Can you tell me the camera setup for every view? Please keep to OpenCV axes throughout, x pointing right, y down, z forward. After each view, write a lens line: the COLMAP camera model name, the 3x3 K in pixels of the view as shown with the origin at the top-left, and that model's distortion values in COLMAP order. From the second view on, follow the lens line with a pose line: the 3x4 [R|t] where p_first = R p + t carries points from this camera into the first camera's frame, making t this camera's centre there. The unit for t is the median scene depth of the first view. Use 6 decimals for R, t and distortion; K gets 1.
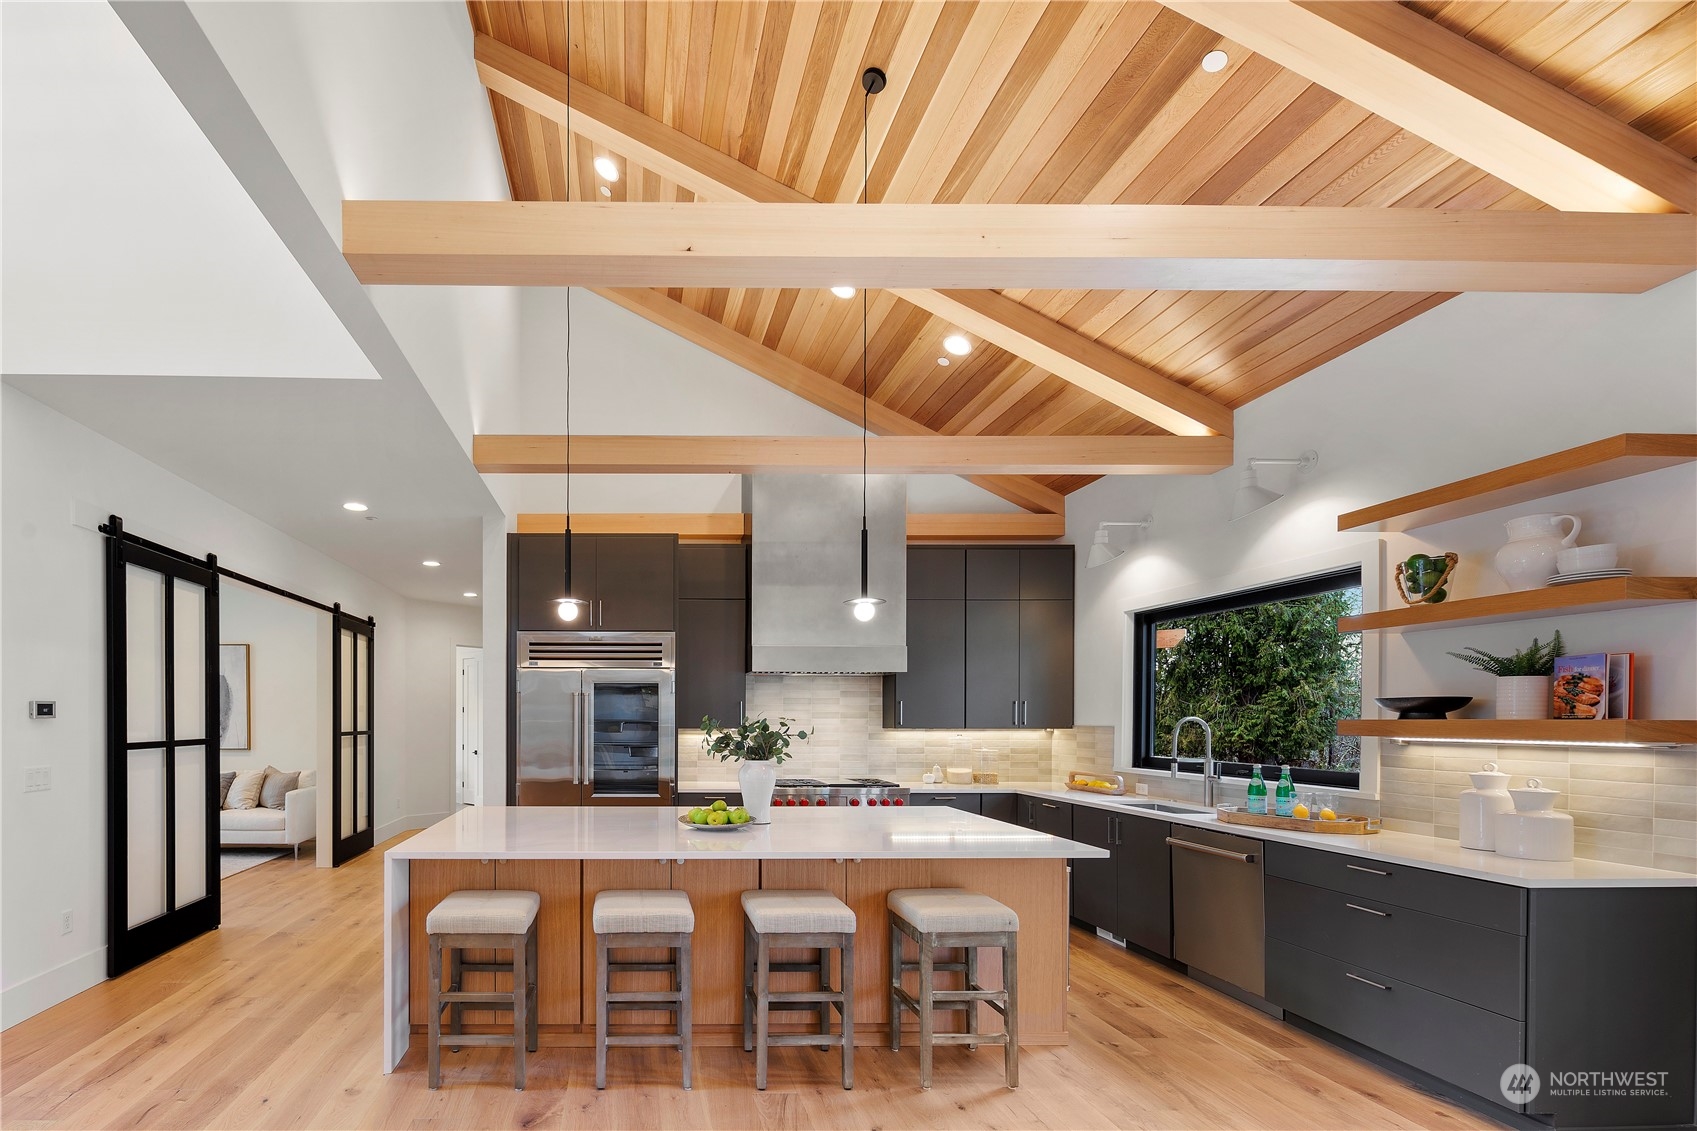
lens RADIAL K [[805.6, 0, 666.5], [0, 805.6, 722.6], [0, 0, 1]] dist [-0.002996, -0.001376]
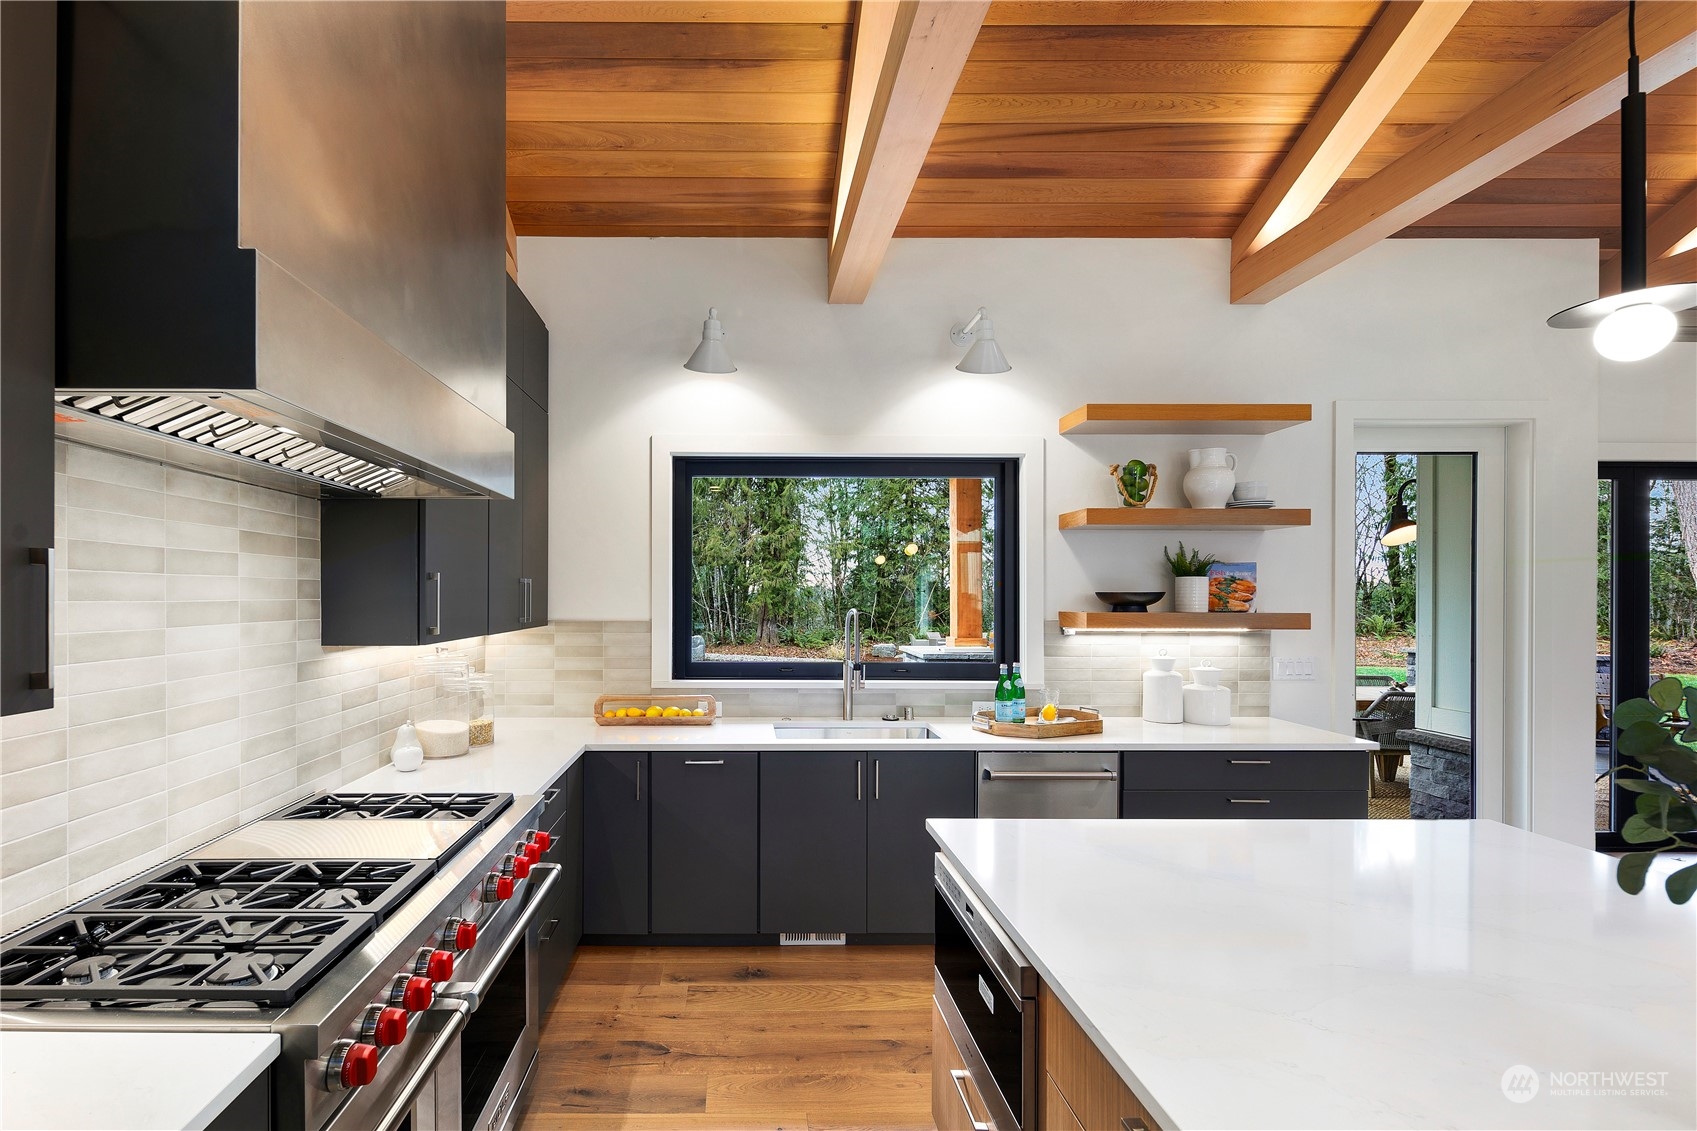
lens RADIAL K [[749.7, 0, 792.2], [0, 749.7, 599.1], [0, 0, 1]] dist [0.002486, 0.000241]
pose [[0.038177, -0.005646, 0.999255, -0.067362], [0.000784, 0.999984, 0.005620, -0.018944], [-0.999271, 0.000569, 0.038181, 0.971314]]
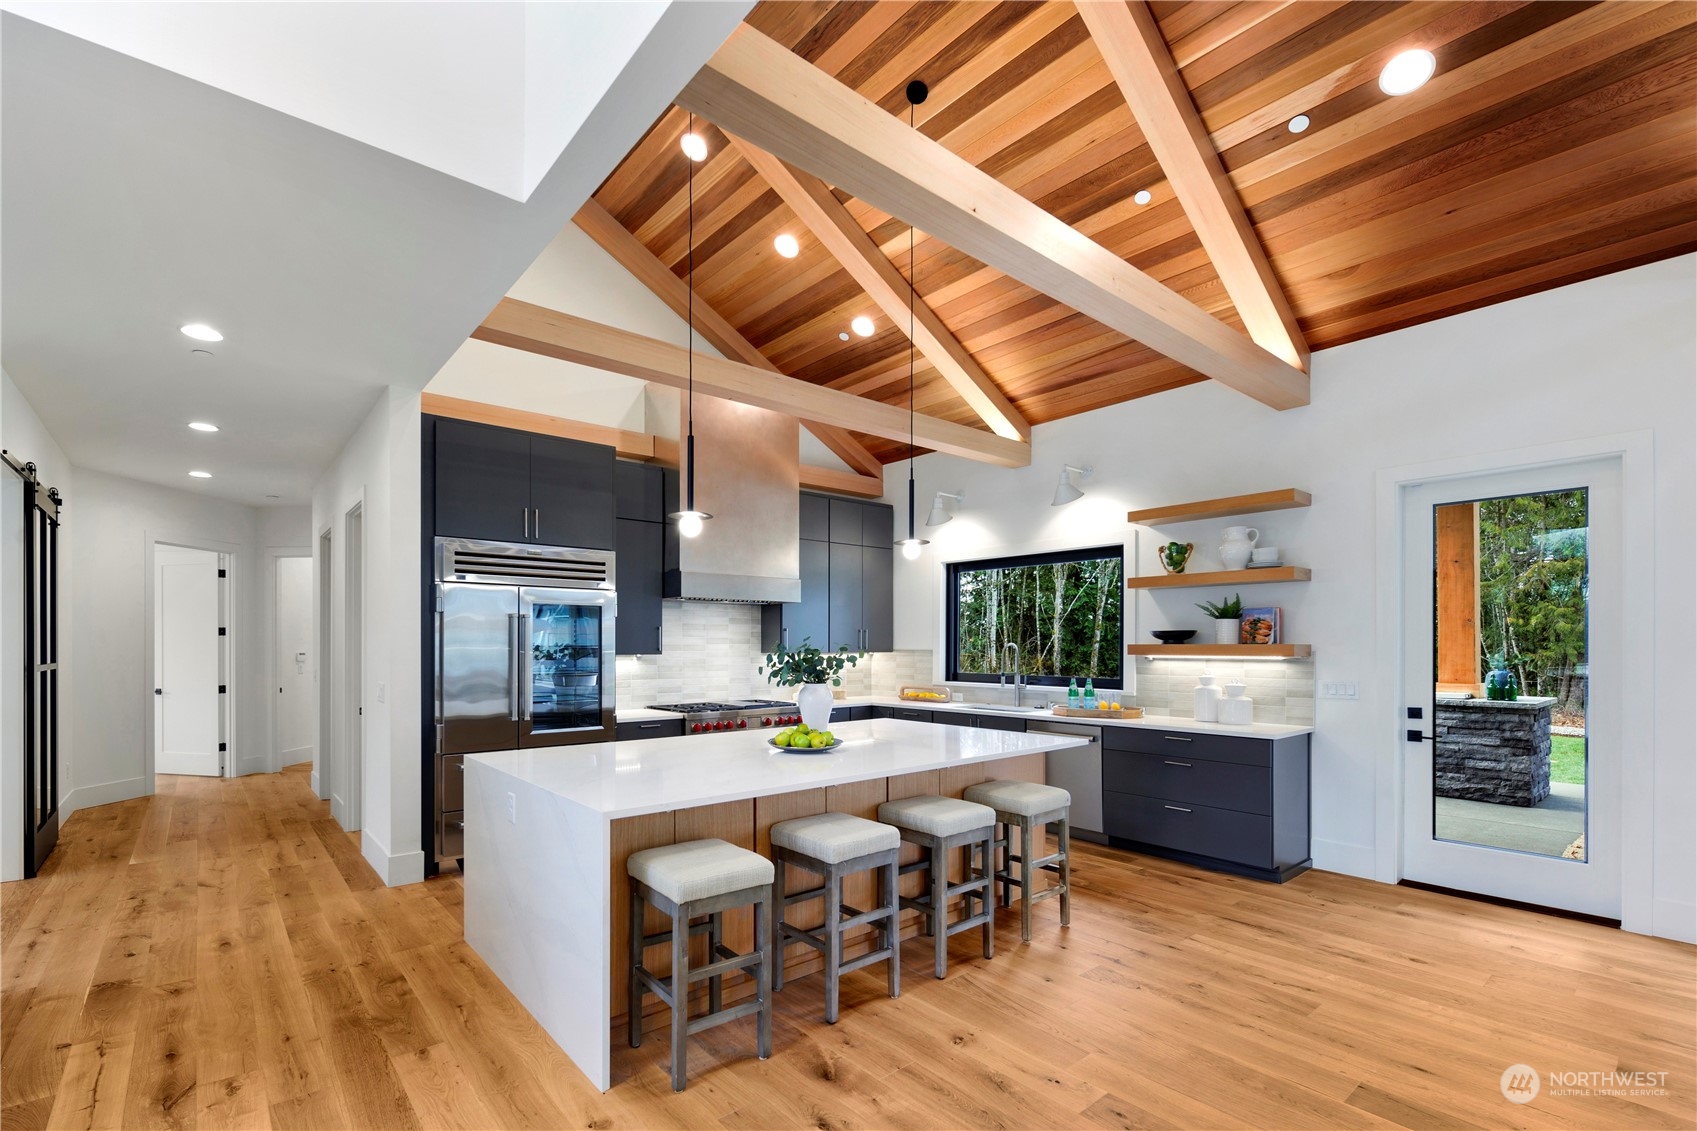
lens RADIAL K [[765.5, 0, 844.1], [0, 765.5, 647.7], [0, 0, 1]] dist [0.000460, -0.000079]
pose [[0.773941, -0.003570, 0.633248, -0.376867], [0.003854, 0.999992, 0.000927, -0.000713], [-0.633246, 0.001723, 0.773949, 0.154499]]
